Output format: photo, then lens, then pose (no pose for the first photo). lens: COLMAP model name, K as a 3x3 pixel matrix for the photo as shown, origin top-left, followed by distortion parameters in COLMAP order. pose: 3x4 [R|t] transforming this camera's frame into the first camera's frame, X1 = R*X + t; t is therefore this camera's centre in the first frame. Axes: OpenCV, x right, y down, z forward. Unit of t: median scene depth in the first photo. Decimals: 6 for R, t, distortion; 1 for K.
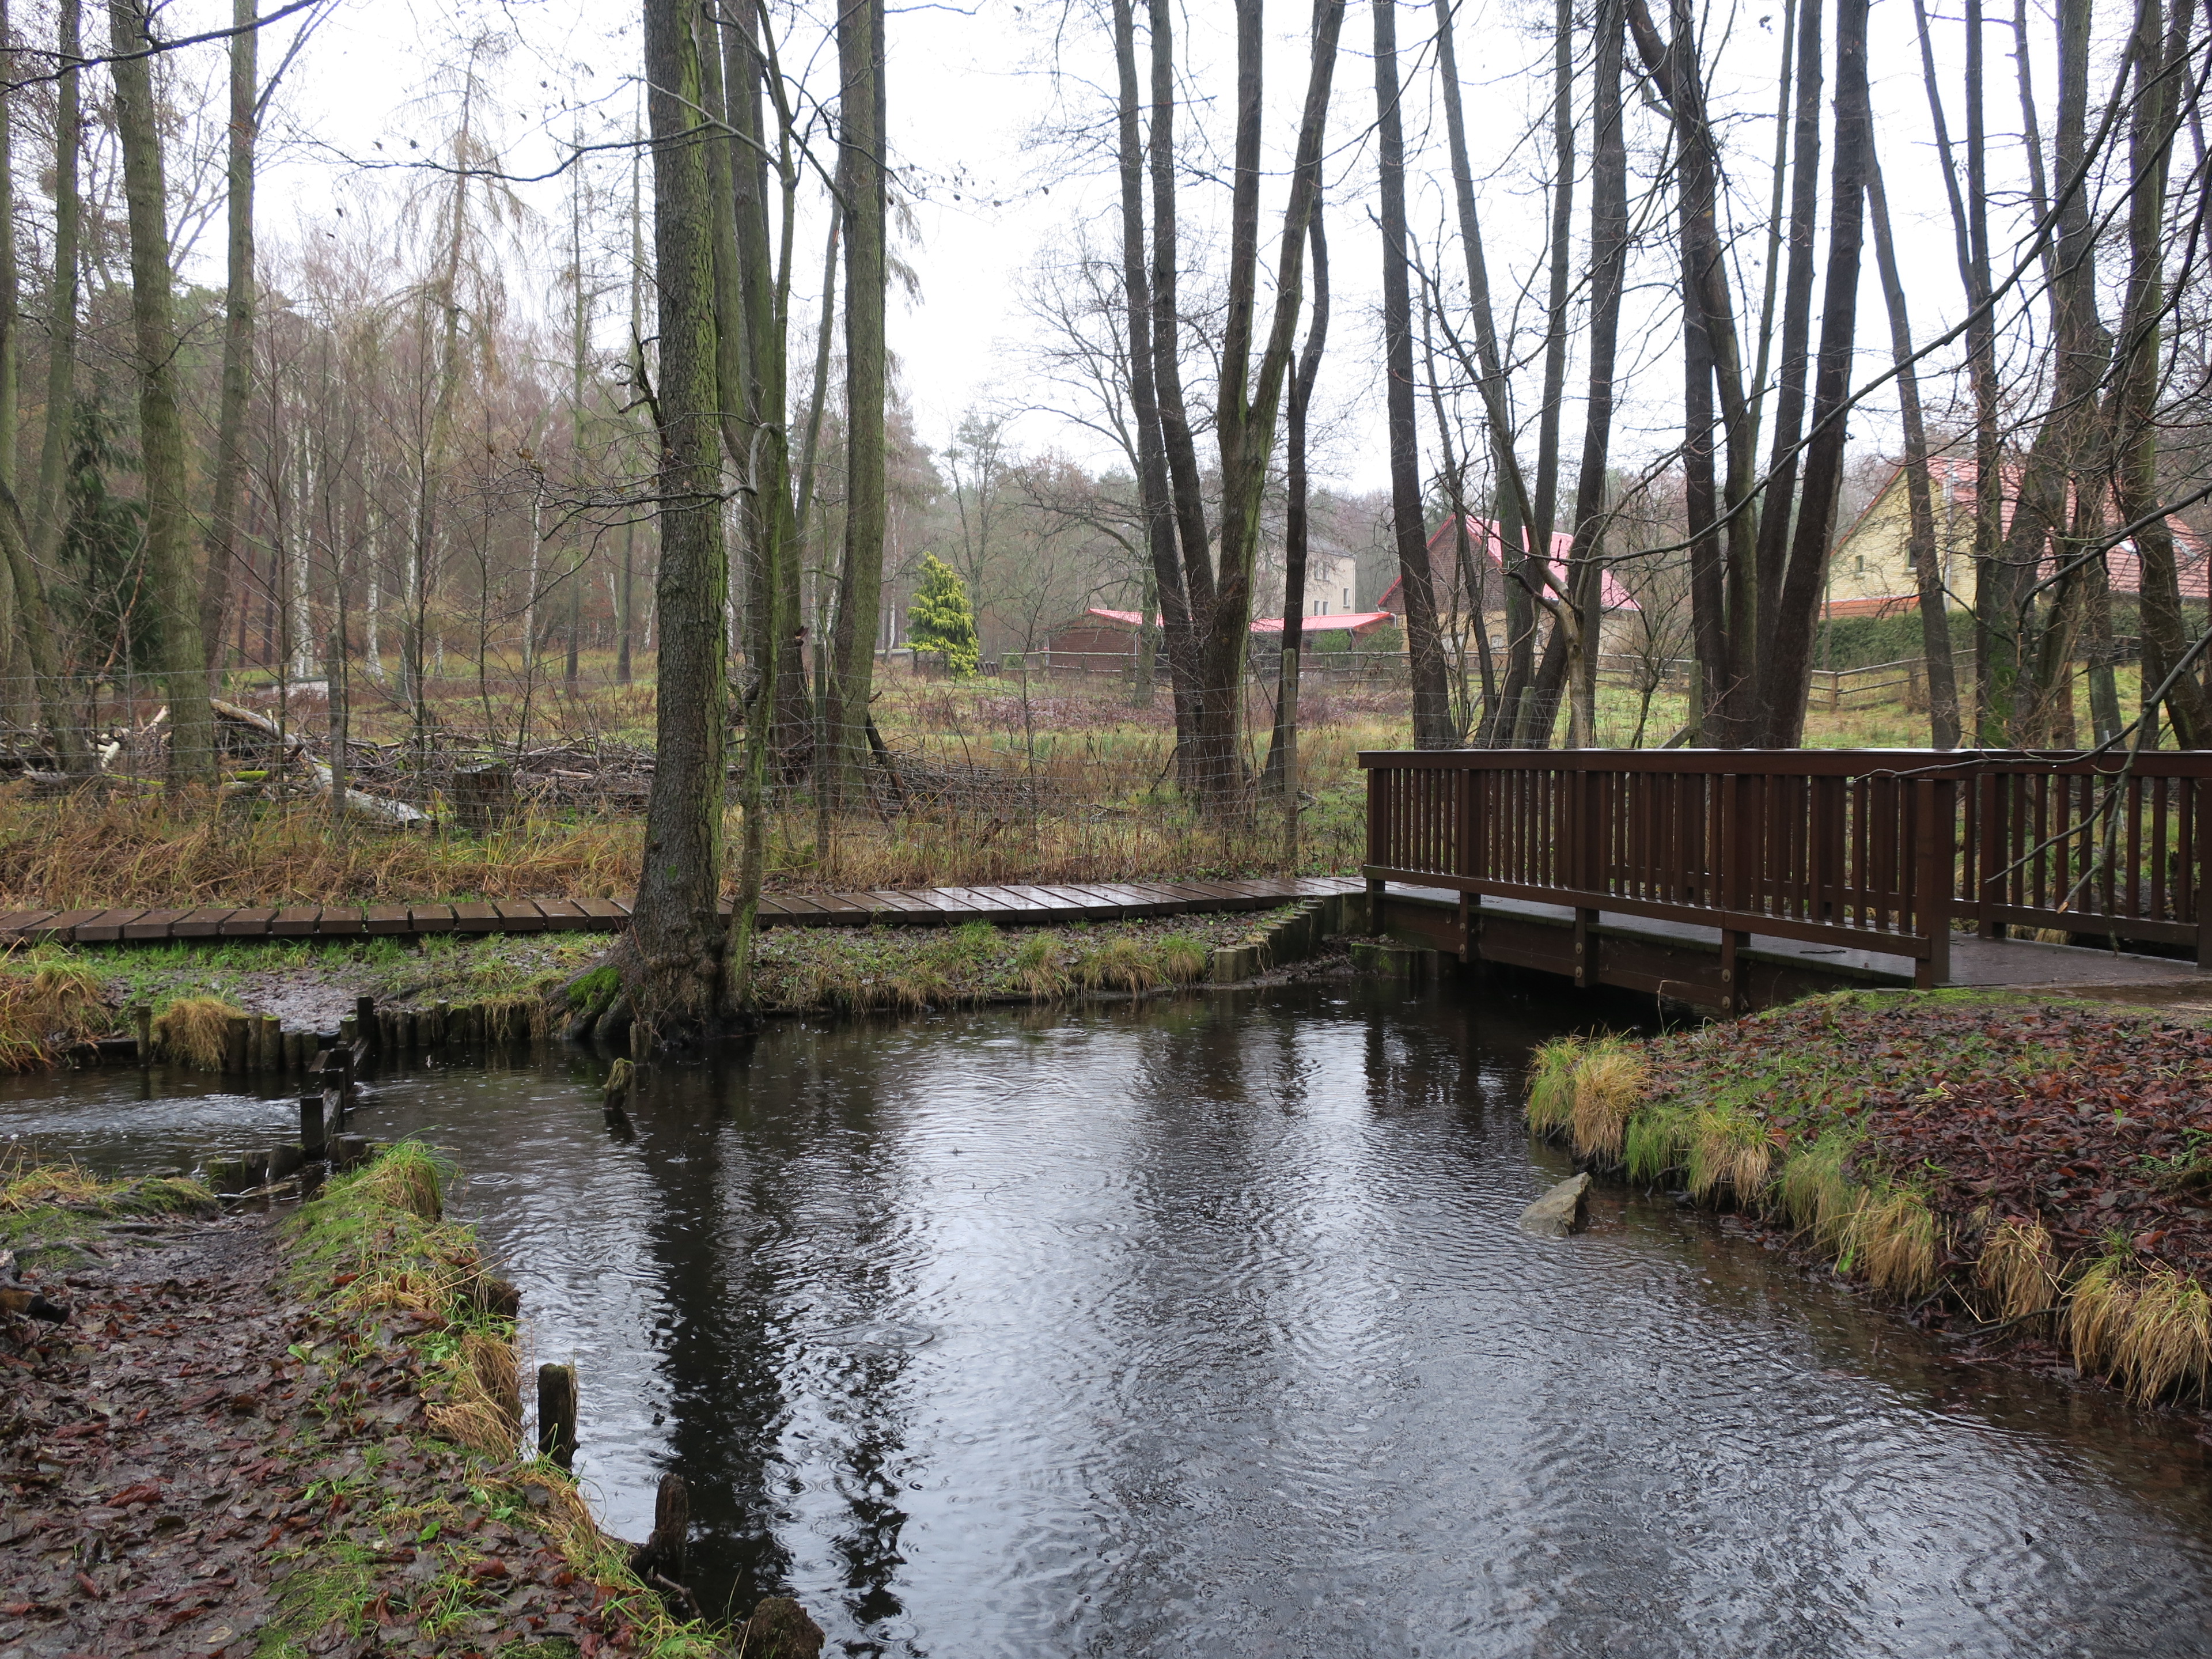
lens RADIAL K [[2131.1, 0, 1106.0], [0, 2131.1, 829.5], [0, 0, 1]] dist [0.052915, 0.032627]
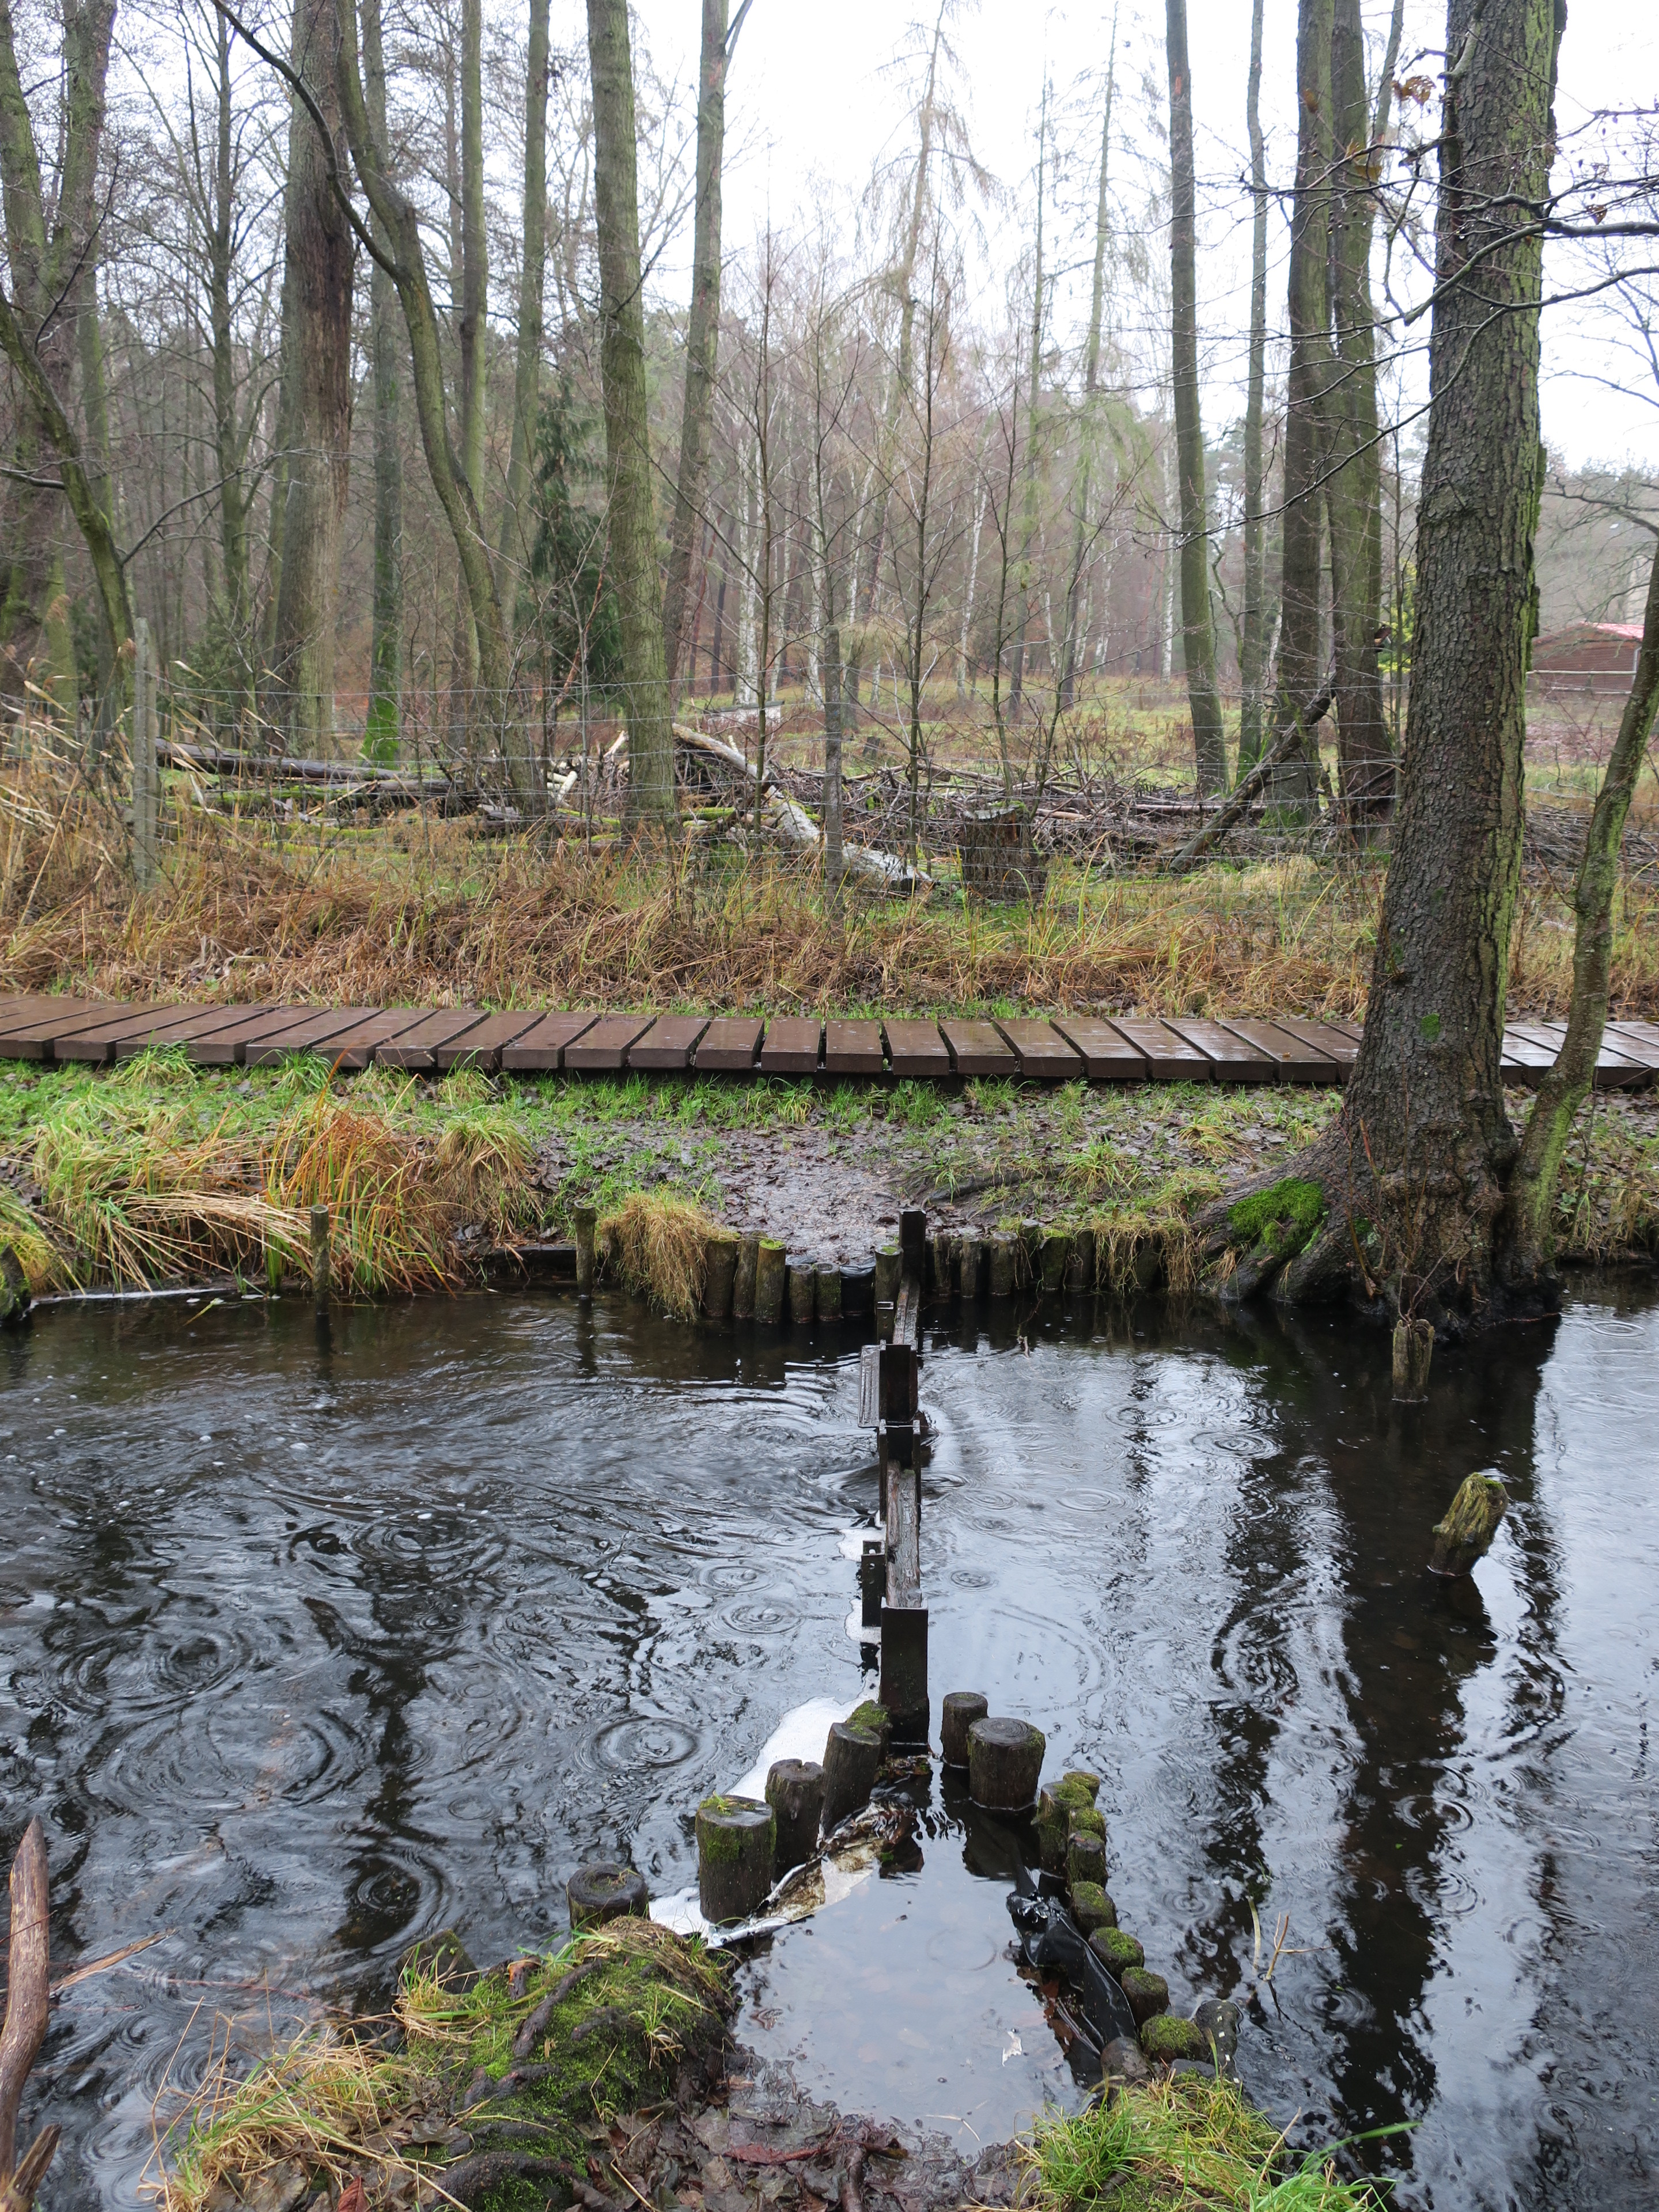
lens RADIAL K [[2131.1, 0, 829.5], [0, 2131.1, 1106.0], [0, 0, 1]] dist [0.052915, 0.032627]
pose [[0.950252, 0.059748, -0.305699, -0.145372], [-0.024678, 0.992787, 0.117327, -0.017236], [0.310504, -0.103946, 0.944872, 0.334808]]
